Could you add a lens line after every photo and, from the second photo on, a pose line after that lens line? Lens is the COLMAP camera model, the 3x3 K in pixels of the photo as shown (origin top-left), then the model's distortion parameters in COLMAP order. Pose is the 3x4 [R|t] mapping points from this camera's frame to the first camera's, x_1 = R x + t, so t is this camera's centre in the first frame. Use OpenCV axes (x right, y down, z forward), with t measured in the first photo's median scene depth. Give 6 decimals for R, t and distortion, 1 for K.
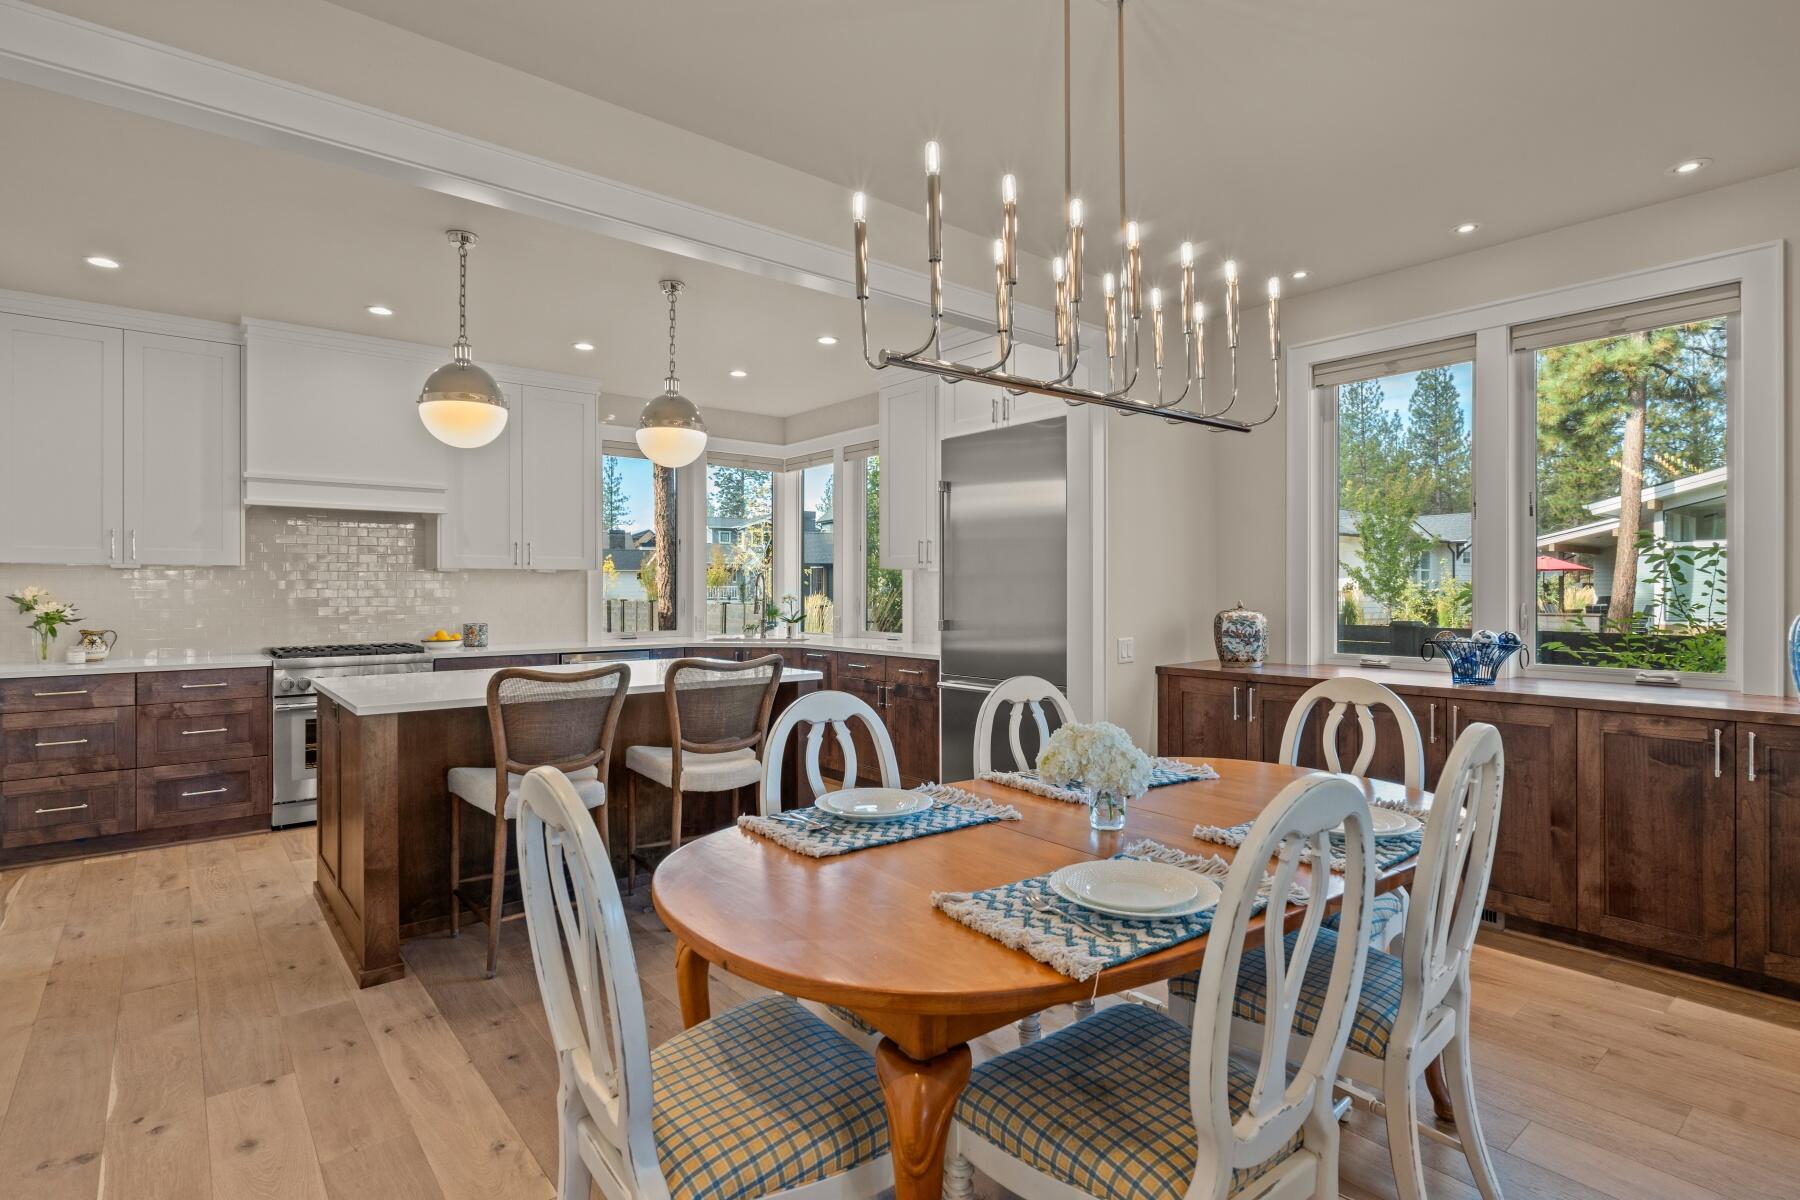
lens RADIAL K [[884.4, 0, 900.2], [0, 884.4, 591.0], [0, 0, 1]] dist [-0.006530, 0.000825]
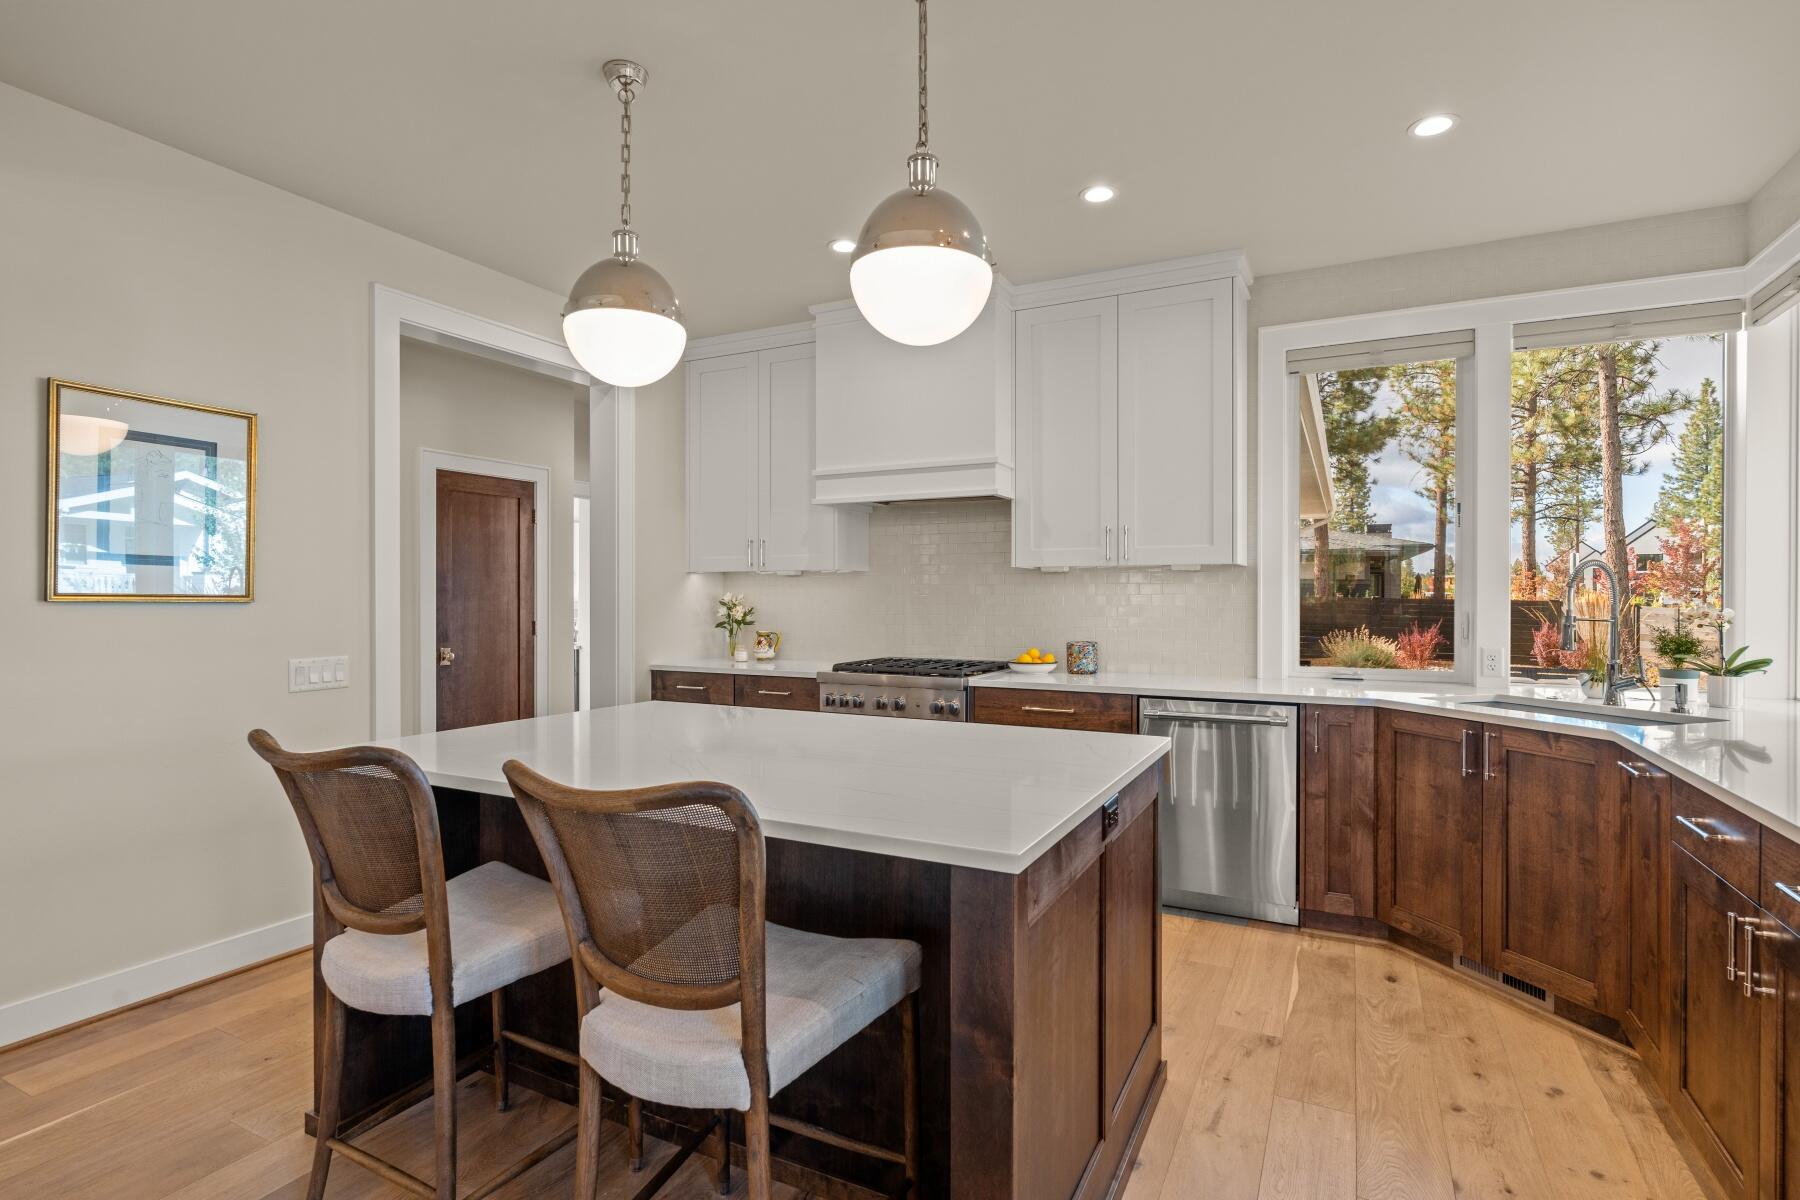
lens RADIAL K [[884.4, 0, 897.4], [0, 884.4, 602.0], [0, 0, 1]] dist [-0.006530, 0.000825]
pose [[0.397354, 0.008129, -0.917630, 0.162289], [-0.003499, 0.999967, 0.007343, -0.001440], [0.917659, 0.000293, 0.397369, 0.717923]]
